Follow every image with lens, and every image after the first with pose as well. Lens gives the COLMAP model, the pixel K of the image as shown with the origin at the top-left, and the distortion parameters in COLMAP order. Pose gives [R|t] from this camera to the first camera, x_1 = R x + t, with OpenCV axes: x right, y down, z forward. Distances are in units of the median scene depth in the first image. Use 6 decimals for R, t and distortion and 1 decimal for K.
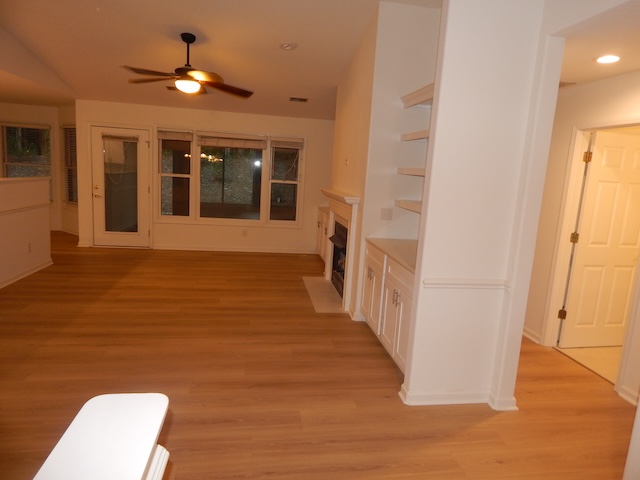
lens RADIAL K [[425.3, 0, 321.3], [0, 425.3, 237.4], [0, 0, 1]] dist [0.002178, -0.000977]
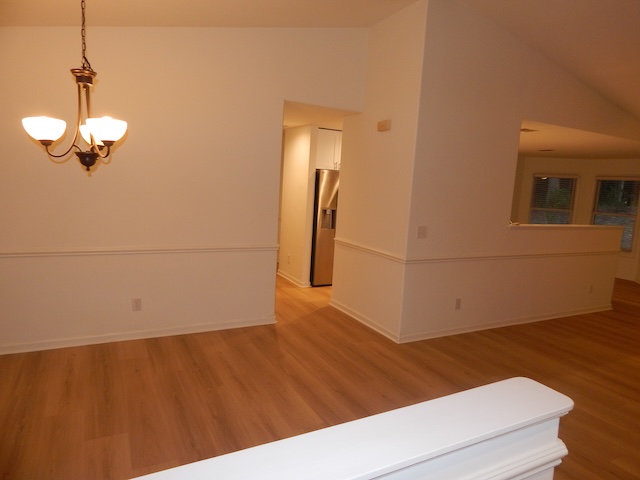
lens RADIAL K [[425.3, 0, 321.3], [0, 425.3, 237.4], [0, 0, 1]] dist [0.002178, -0.000977]
pose [[0.326714, 0.077524, -0.941938, 0.120154], [-0.191766, 0.981337, 0.014252, 0.015148], [0.925464, 0.175975, 0.335483, -0.022789]]
